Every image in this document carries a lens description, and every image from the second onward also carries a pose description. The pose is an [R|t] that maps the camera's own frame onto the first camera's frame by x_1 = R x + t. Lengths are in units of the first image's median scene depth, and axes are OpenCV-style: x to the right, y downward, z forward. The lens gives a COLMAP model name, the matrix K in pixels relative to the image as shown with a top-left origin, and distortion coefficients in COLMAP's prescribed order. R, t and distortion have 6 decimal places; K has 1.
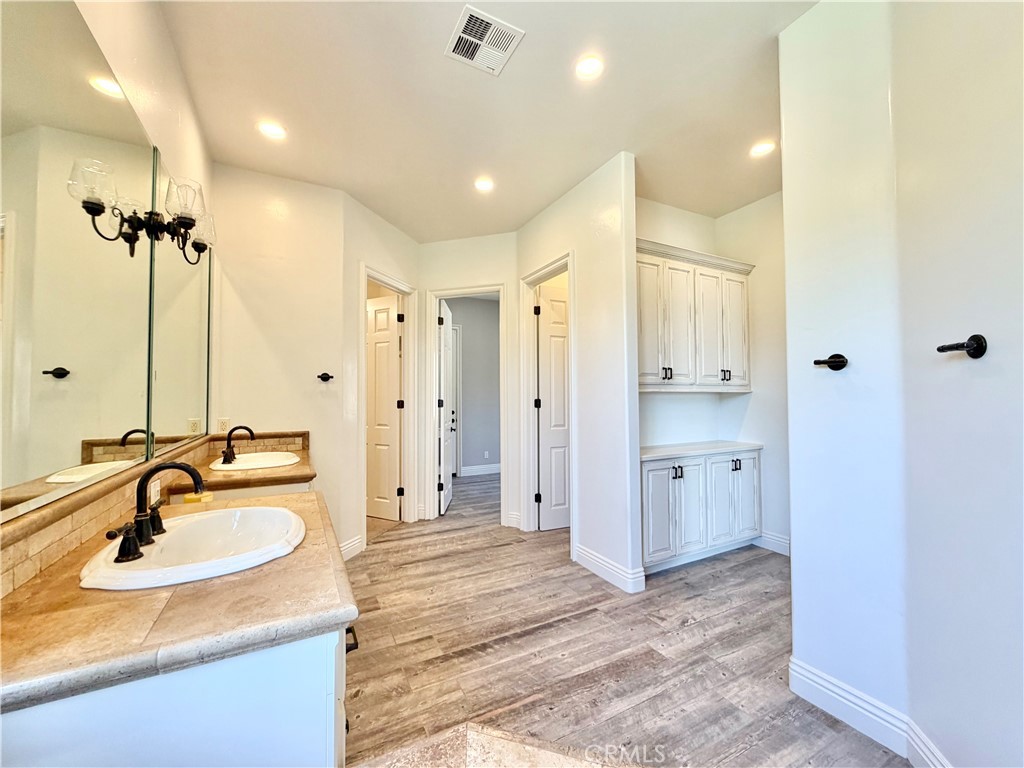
lens RADIAL K [[408.1, 0, 508.4], [0, 408.1, 386.5], [0, 0, 1]] dist [-0.001586, 0.000102]
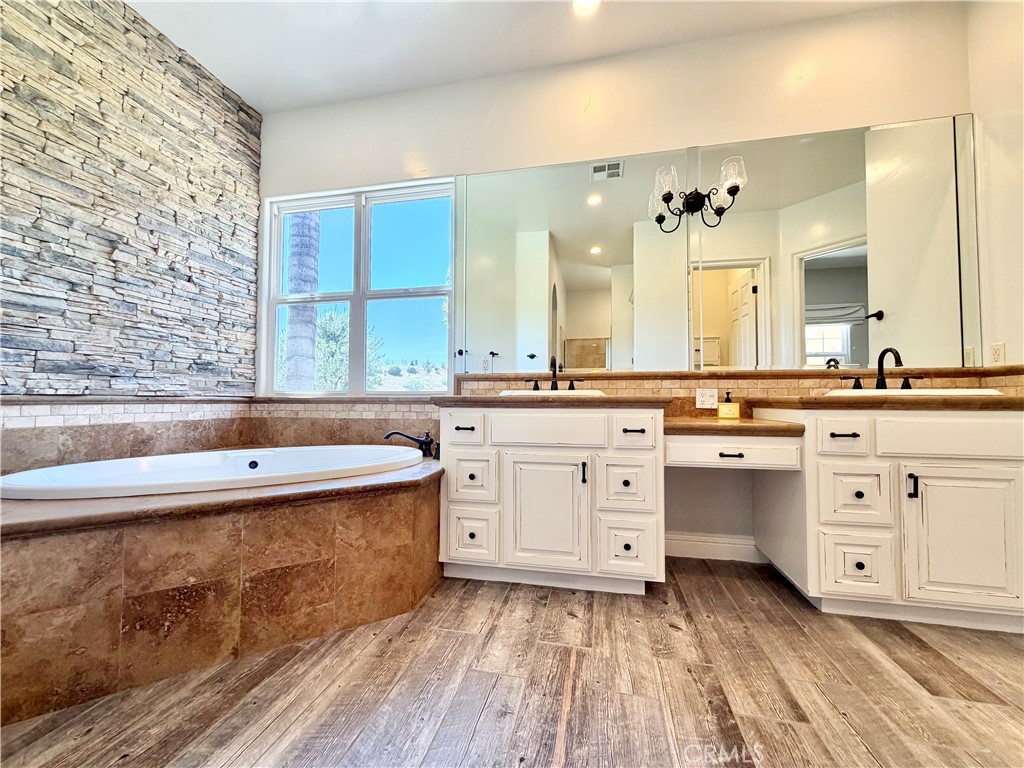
lens RADIAL K [[408.1, 0, 510.9], [0, 408.1, 385.7], [0, 0, 1]] dist [-0.001586, 0.000102]
pose [[-0.643728, -0.023407, -0.764896, 0.517484], [0.019577, 0.998701, -0.047038, 0.251706], [0.765004, -0.045254, -0.642434, 1.248335]]
